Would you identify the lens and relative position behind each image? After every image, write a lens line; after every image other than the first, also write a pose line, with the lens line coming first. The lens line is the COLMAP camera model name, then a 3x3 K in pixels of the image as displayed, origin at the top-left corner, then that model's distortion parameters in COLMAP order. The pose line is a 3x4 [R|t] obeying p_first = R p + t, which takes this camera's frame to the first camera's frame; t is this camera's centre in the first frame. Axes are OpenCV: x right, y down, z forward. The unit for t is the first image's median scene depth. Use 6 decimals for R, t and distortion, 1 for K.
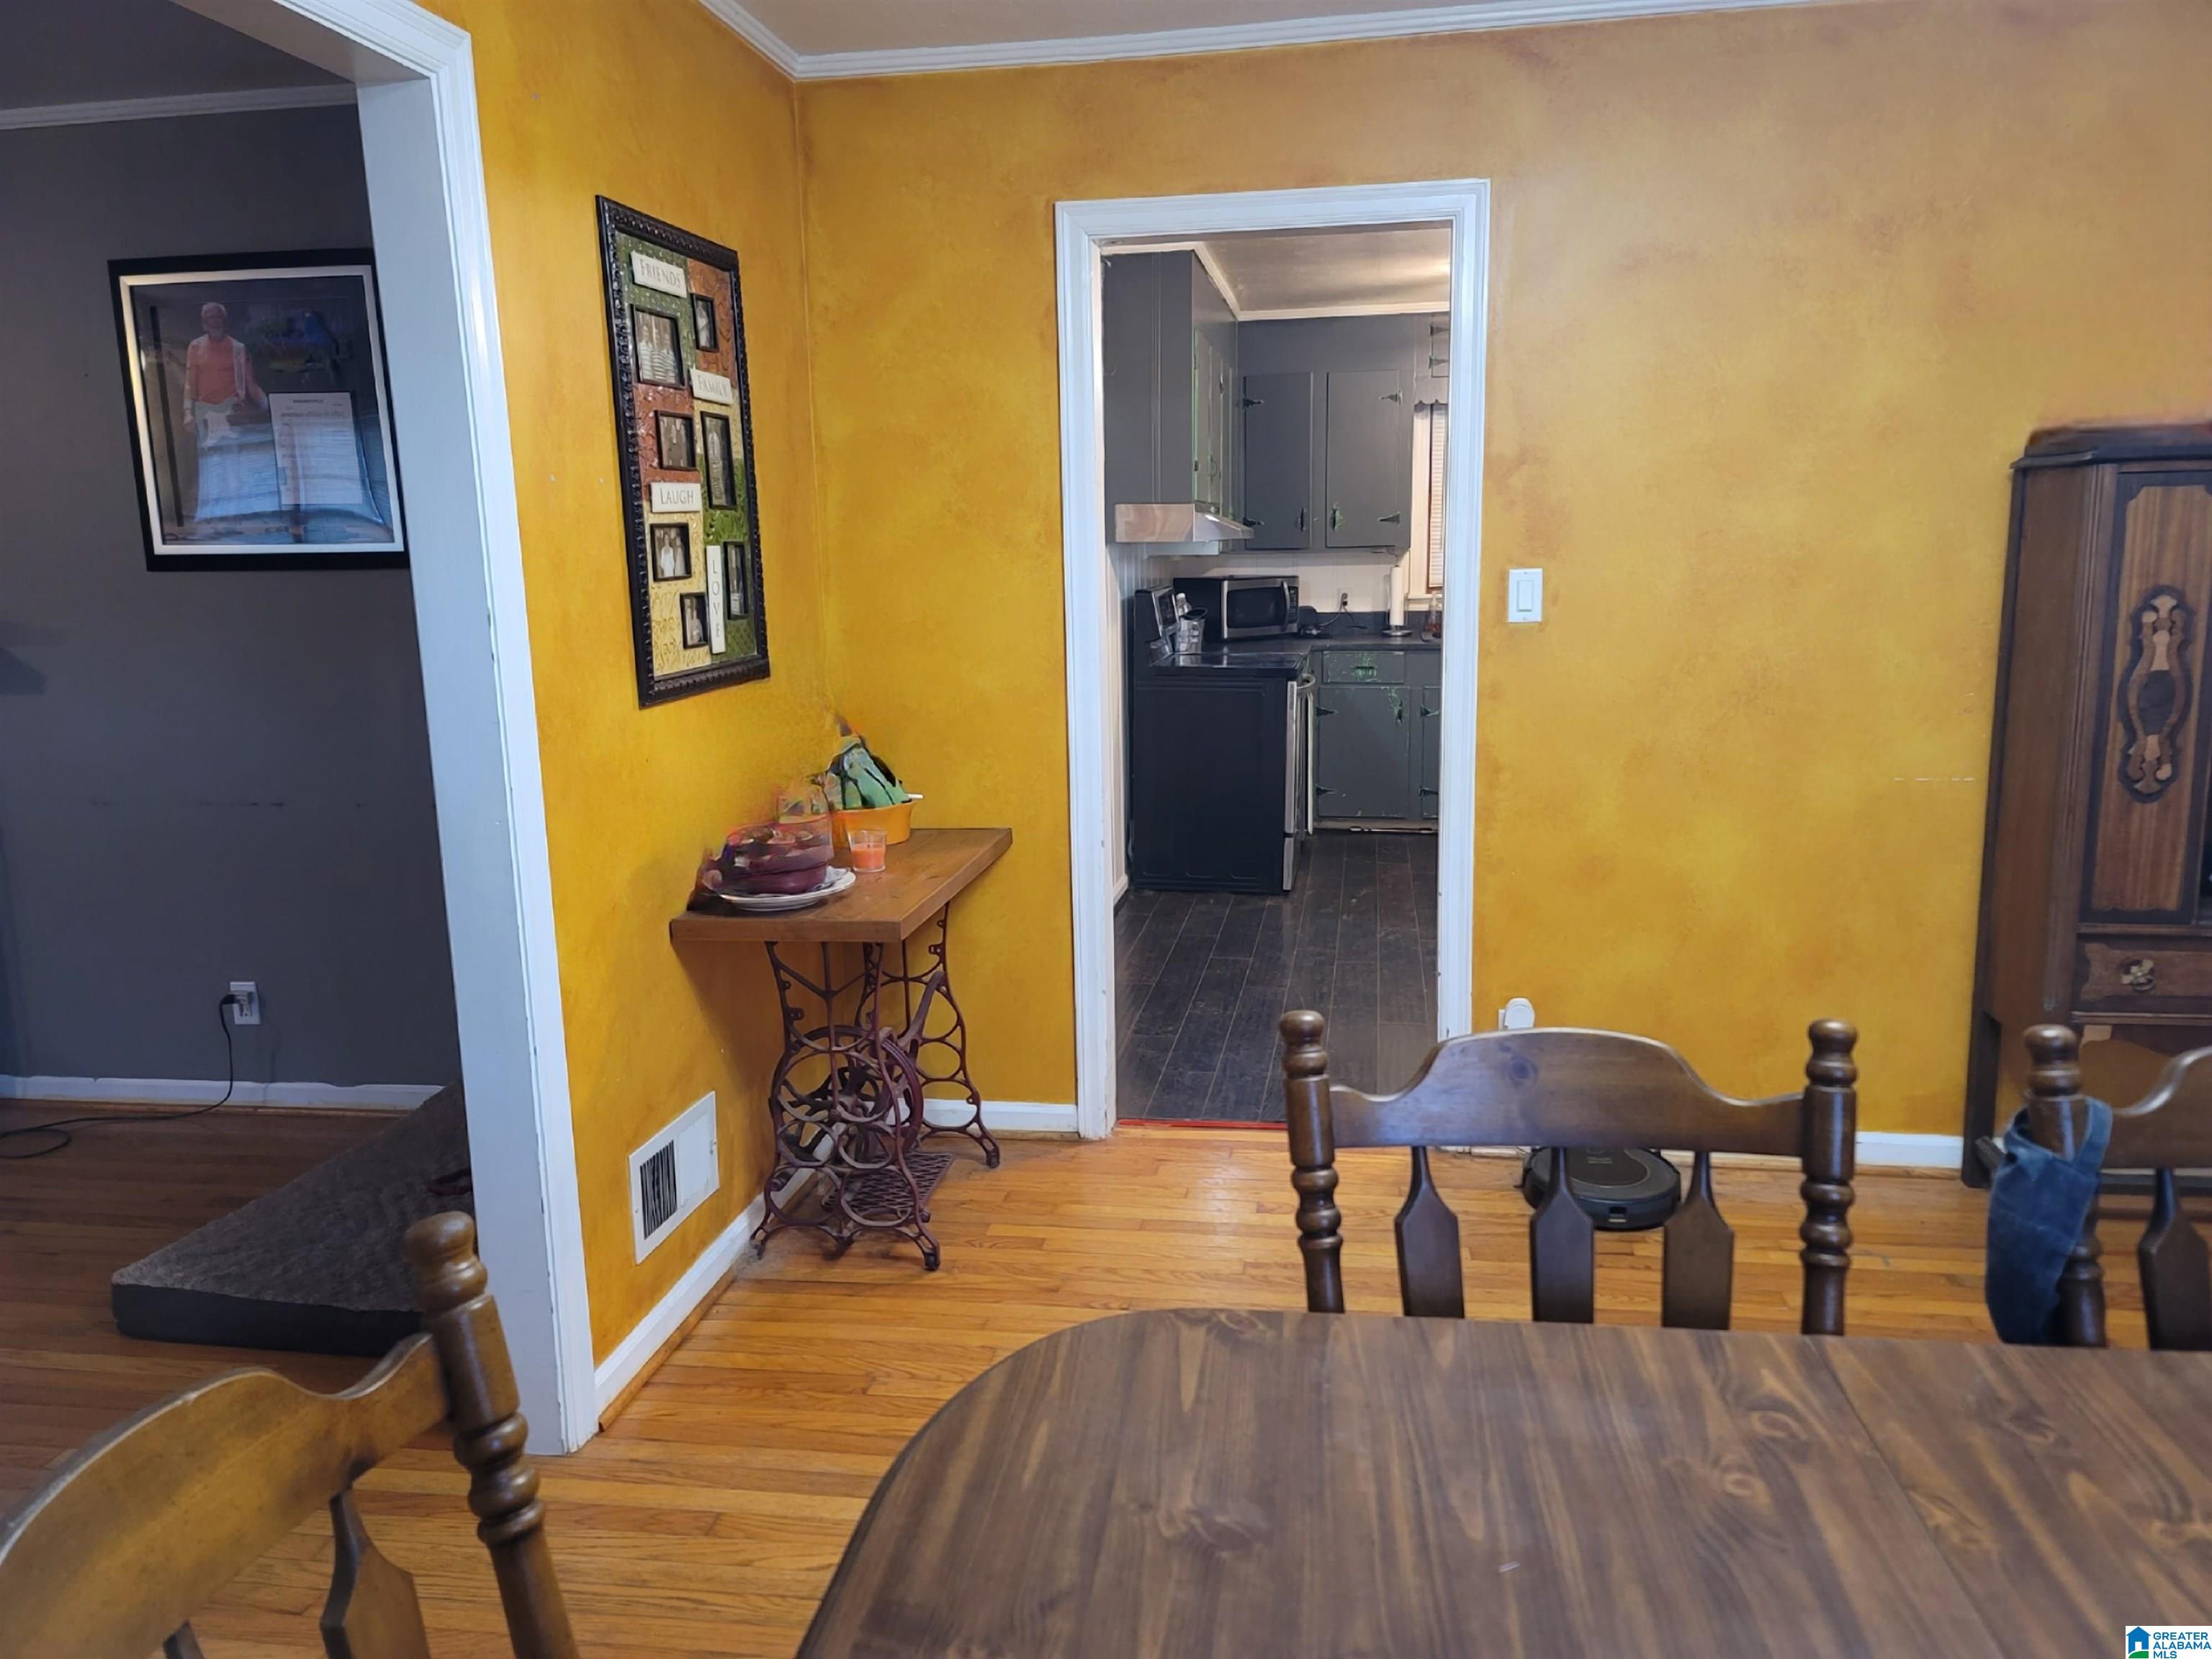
lens RADIAL K [[1613.5, 0, 1106.0], [0, 1613.5, 829.5], [0, 0, 1]] dist [0.045133, -0.007255]
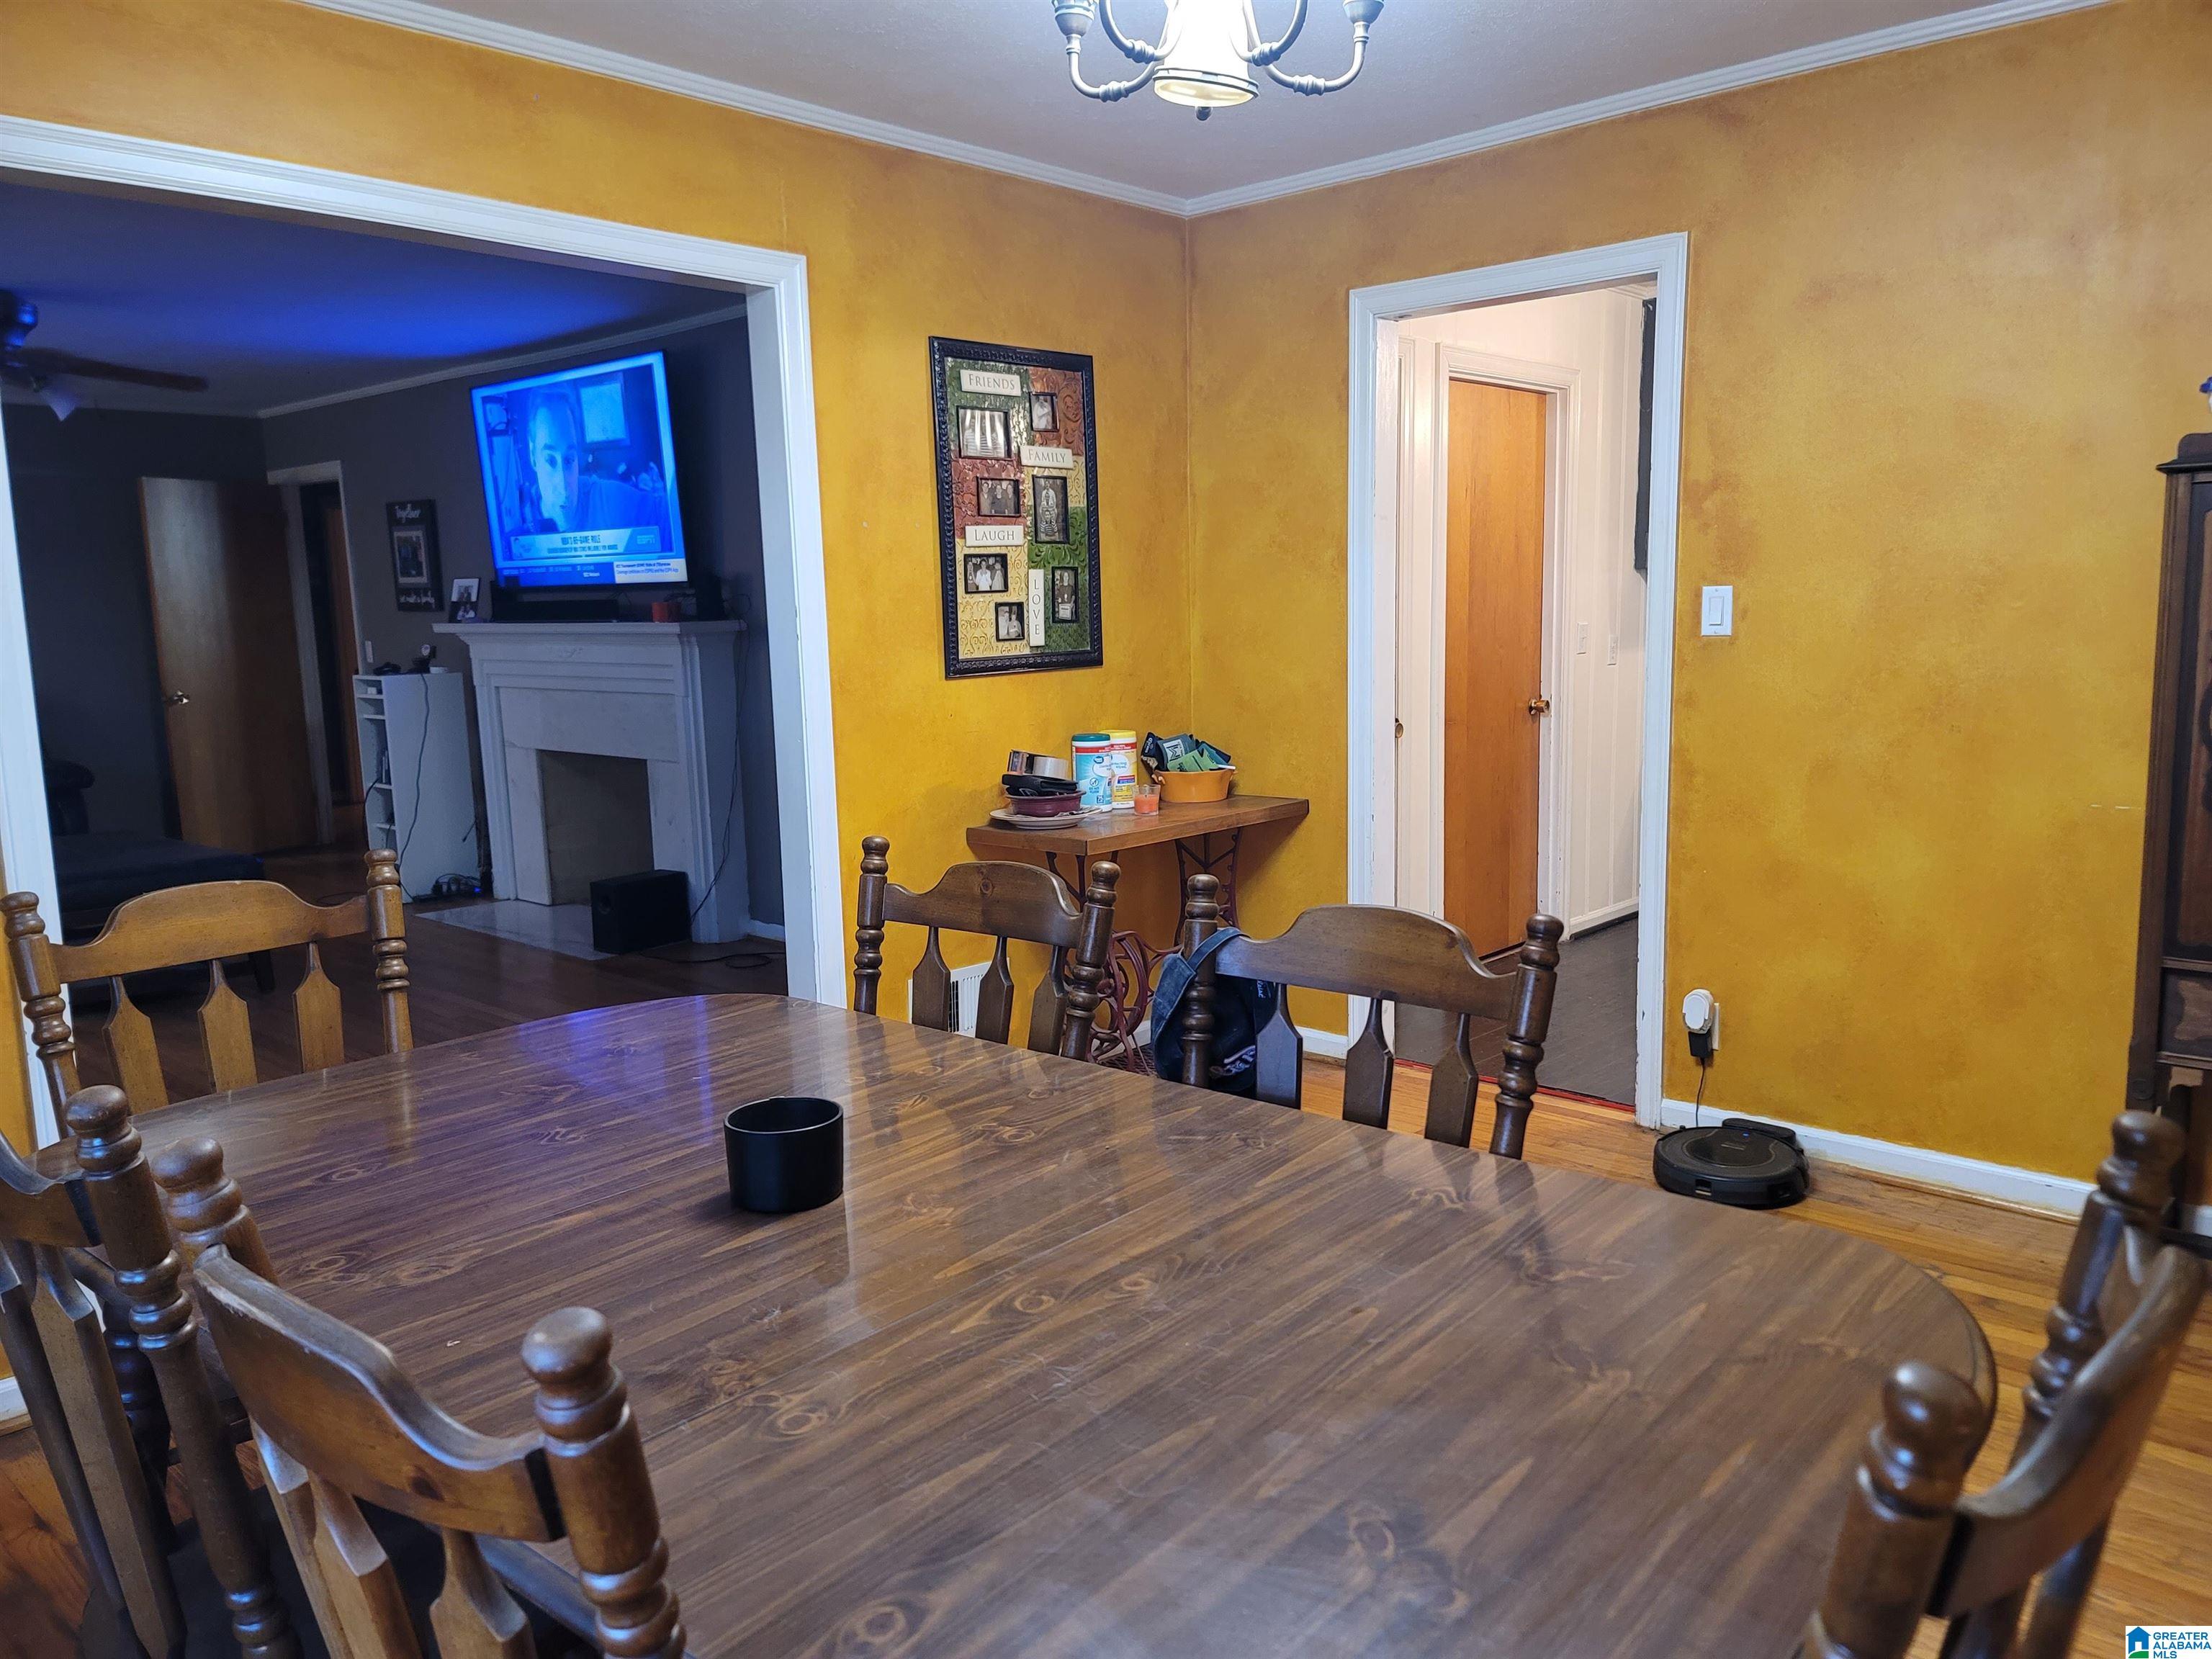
lens RADIAL K [[1614.0, 0, 1106.0], [0, 1614.0, 829.5], [0, 0, 1]] dist [0.063007, -0.006588]
pose [[0.837676, 0.082025, -0.539973, 0.578133], [-0.093733, 0.995580, 0.005824, 0.035038], [0.538064, 0.045734, 0.841662, -0.134308]]
